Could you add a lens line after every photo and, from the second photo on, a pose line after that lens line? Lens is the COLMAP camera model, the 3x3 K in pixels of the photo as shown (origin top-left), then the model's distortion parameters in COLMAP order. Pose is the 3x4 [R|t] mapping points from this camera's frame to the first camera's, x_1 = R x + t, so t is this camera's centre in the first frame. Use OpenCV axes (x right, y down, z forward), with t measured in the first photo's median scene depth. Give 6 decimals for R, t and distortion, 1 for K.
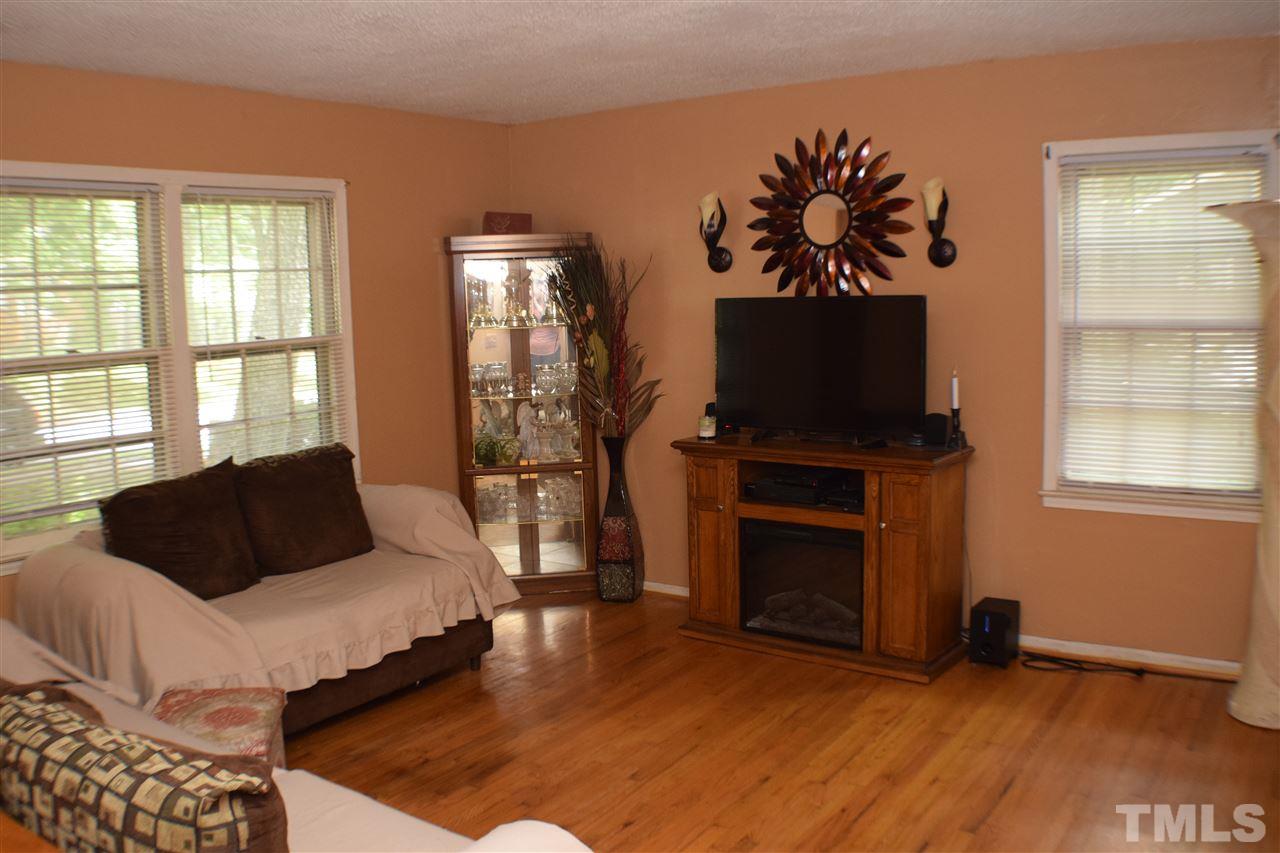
lens RADIAL K [[1116.4, 0, 642.3], [0, 1116.4, 402.7], [0, 0, 1]] dist [-0.179593, 0.035283]
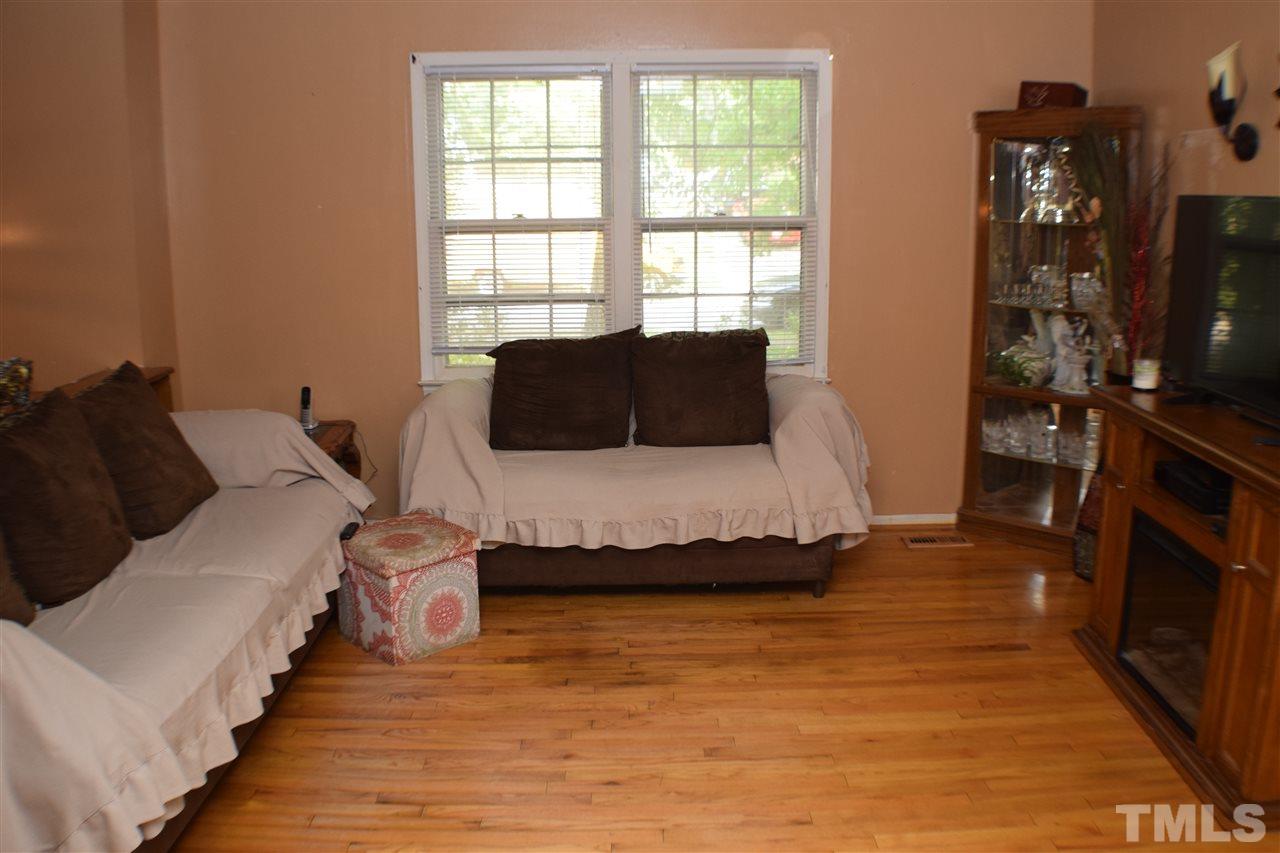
lens RADIAL K [[1116.4, 0, 642.3], [0, 1116.4, 402.7], [0, 0, 1]] dist [-0.179593, 0.035283]
pose [[0.563486, 0.179636, -0.806359, 0.498777], [-0.091698, 0.983642, 0.155050, -0.043749], [0.821020, -0.013427, 0.570741, 0.388446]]
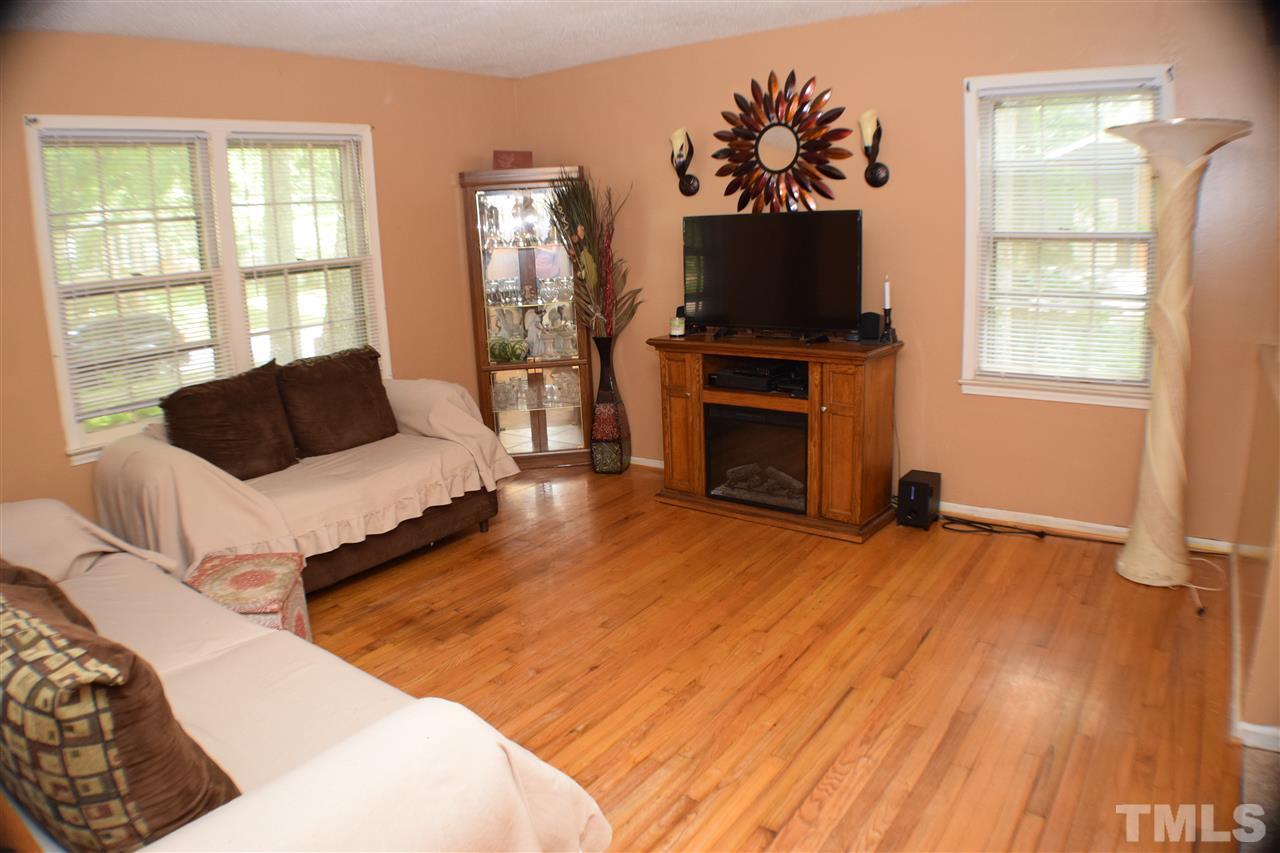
lens RADIAL K [[854.7, 0, 637.8], [0, 854.7, 410.8], [0, 0, 1]] dist [-0.185548, 0.033812]
pose [[0.999617, -0.009837, -0.025871, 0.044541], [0.012583, 0.994050, 0.108191, 0.013842], [0.024652, -0.108475, 0.993793, 0.104864]]
